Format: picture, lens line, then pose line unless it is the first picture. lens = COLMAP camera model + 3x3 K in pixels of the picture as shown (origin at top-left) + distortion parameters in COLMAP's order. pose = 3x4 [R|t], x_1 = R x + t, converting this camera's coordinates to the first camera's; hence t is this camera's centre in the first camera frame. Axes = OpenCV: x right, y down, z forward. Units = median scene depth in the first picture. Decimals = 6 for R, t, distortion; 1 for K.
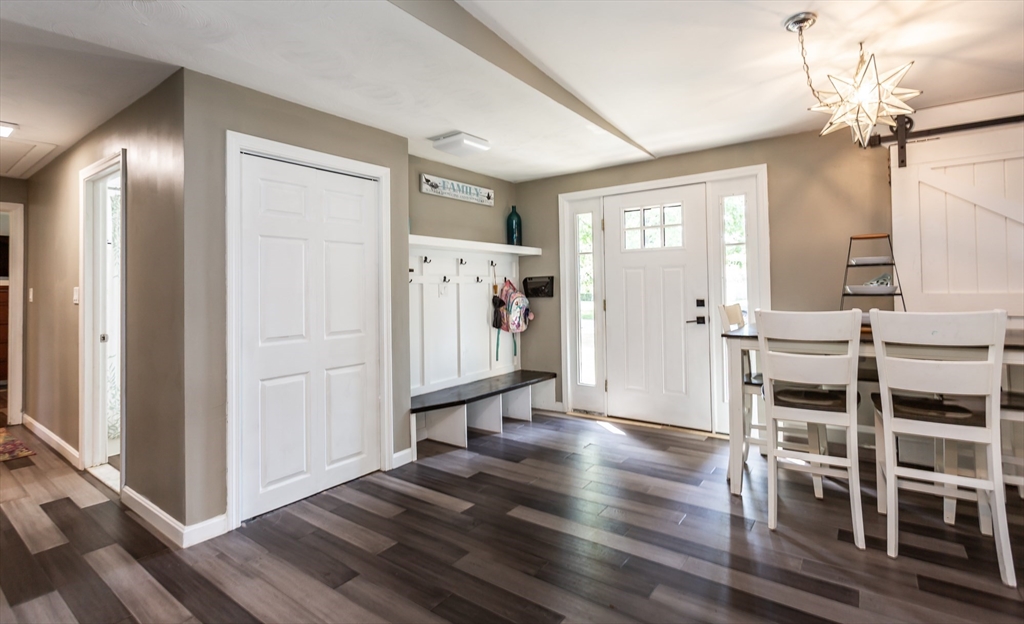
lens RADIAL K [[483.2, 0, 509.7], [0, 483.2, 277.8], [0, 0, 1]] dist [-0.009557, 0.000260]
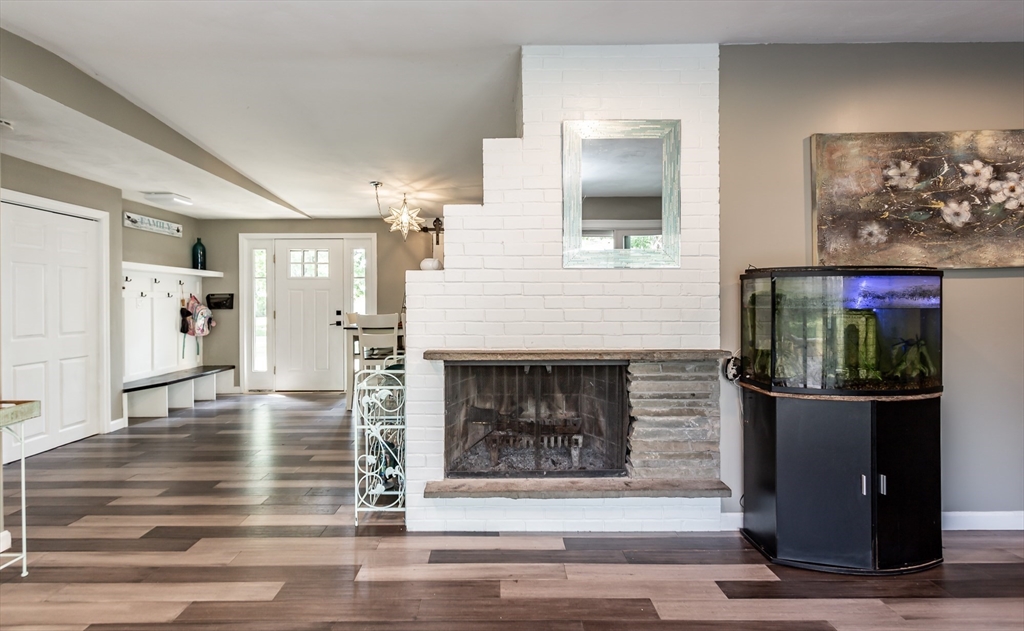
lens RADIAL K [[487.6, 0, 492.9], [0, 487.6, 305.8], [0, 0, 1]] dist [0.002928, 0.001248]
pose [[0.805296, 0.008996, 0.592805, -0.153491], [-0.023754, 0.999572, 0.017100, -0.011311], [-0.592398, -0.027852, 0.805164, -0.602930]]
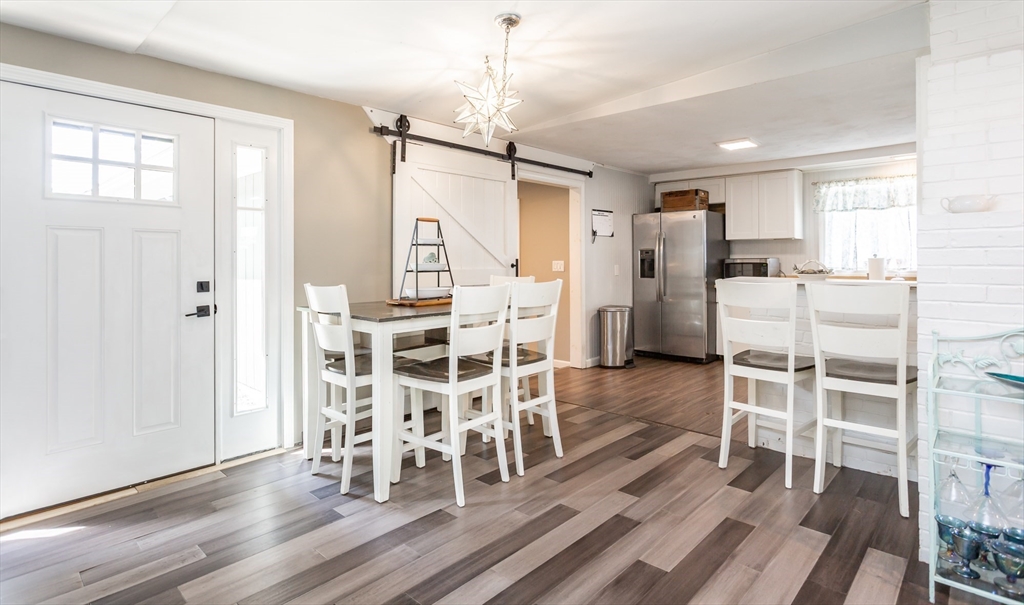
lens RADIAL K [[525.7, 0, 510.6], [0, 525.7, 262.8], [0, 0, 1]] dist [-0.002006, 0.003251]
pose [[0.110813, 0.013220, 0.993753, -0.304797], [-0.017098, 0.999789, -0.011393, 0.017619], [-0.993694, -0.015729, 0.111016, 0.451094]]
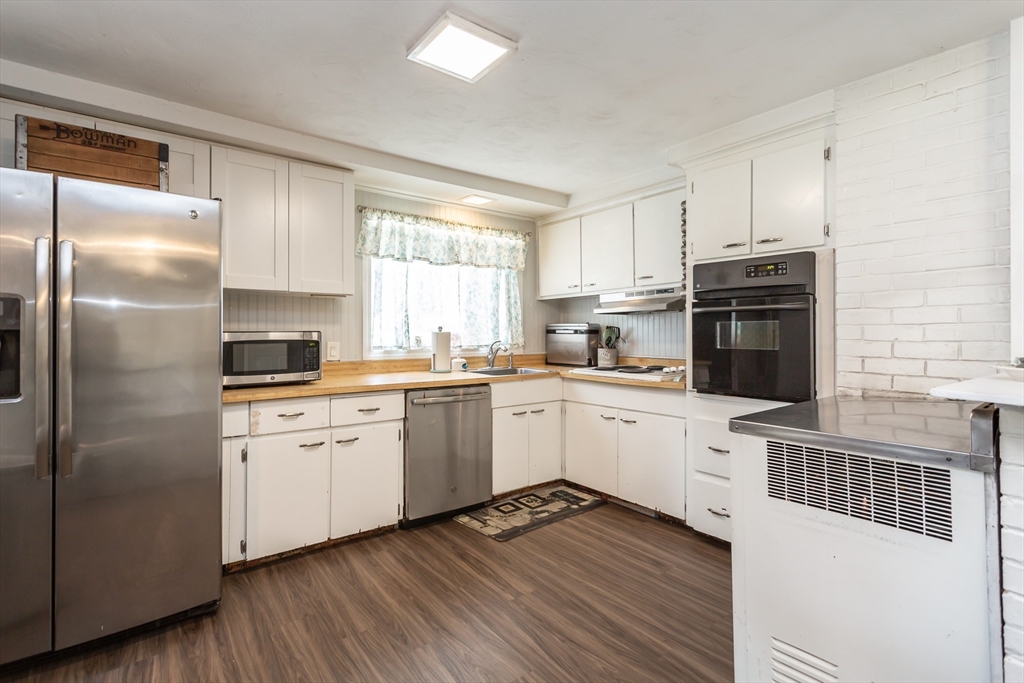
lens RADIAL K [[480.1, 0, 510.2], [0, 480.1, 329.1], [0, 0, 1]] dist [0.002849, 0.001343]
pose [[-0.961785, 0.018081, 0.273209, 0.772591], [0.010087, 0.999480, -0.030638, -0.002715], [-0.273621, -0.026712, -0.961467, 0.478550]]
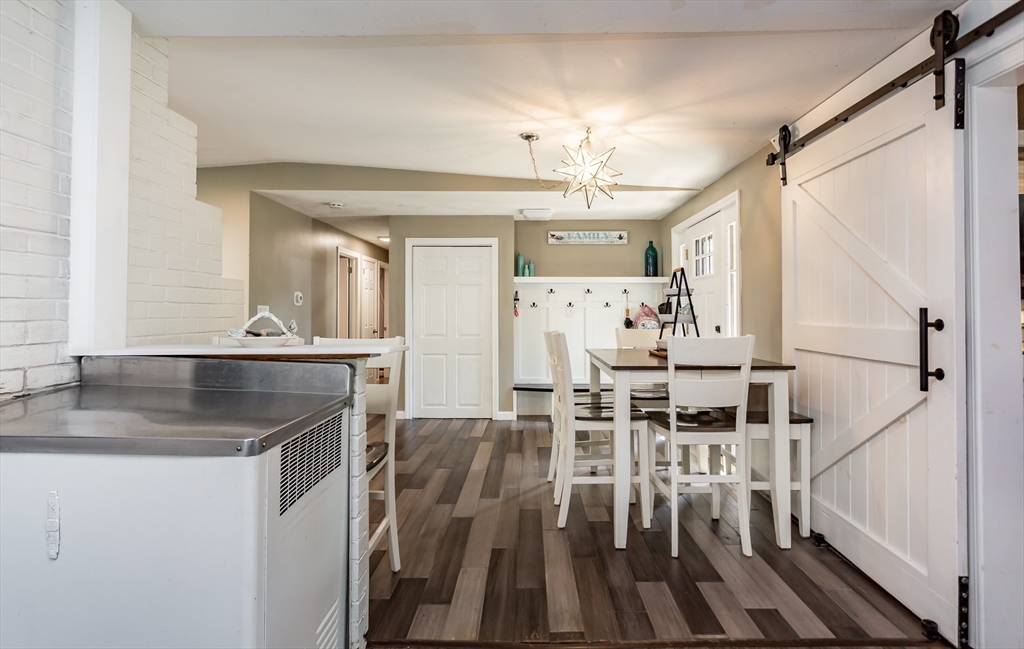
lens RADIAL K [[537.6, 0, 526.0], [0, 537.6, 302.7], [0, 0, 1]] dist [-0.000049, -0.000028]
pose [[0.587897, 0.002270, -0.808933, 1.034471], [0.006551, 0.999950, 0.007567, -0.015156], [0.808910, -0.009748, 0.587852, -0.000054]]
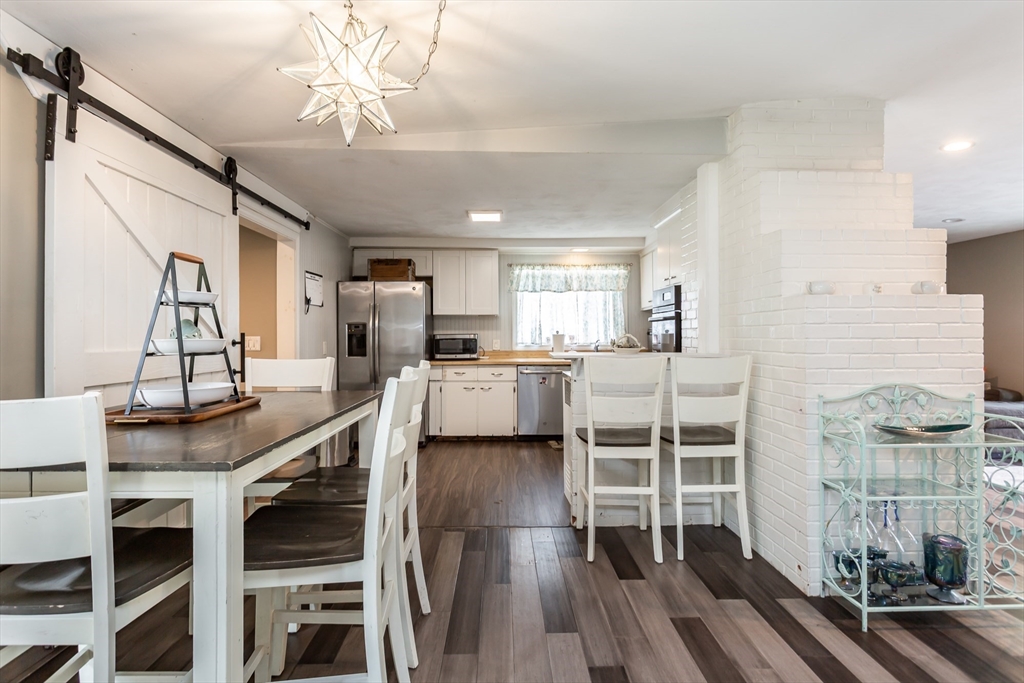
lens RADIAL K [[526.5, 0, 519.2], [0, 526.5, 334.9], [0, 0, 1]] dist [0.000727, 0.002106]
pose [[-0.620060, 0.021339, 0.784264, -0.017678], [-0.000759, 0.999613, -0.027798, 0.020012], [-0.784554, -0.017831, -0.619804, 0.728567]]
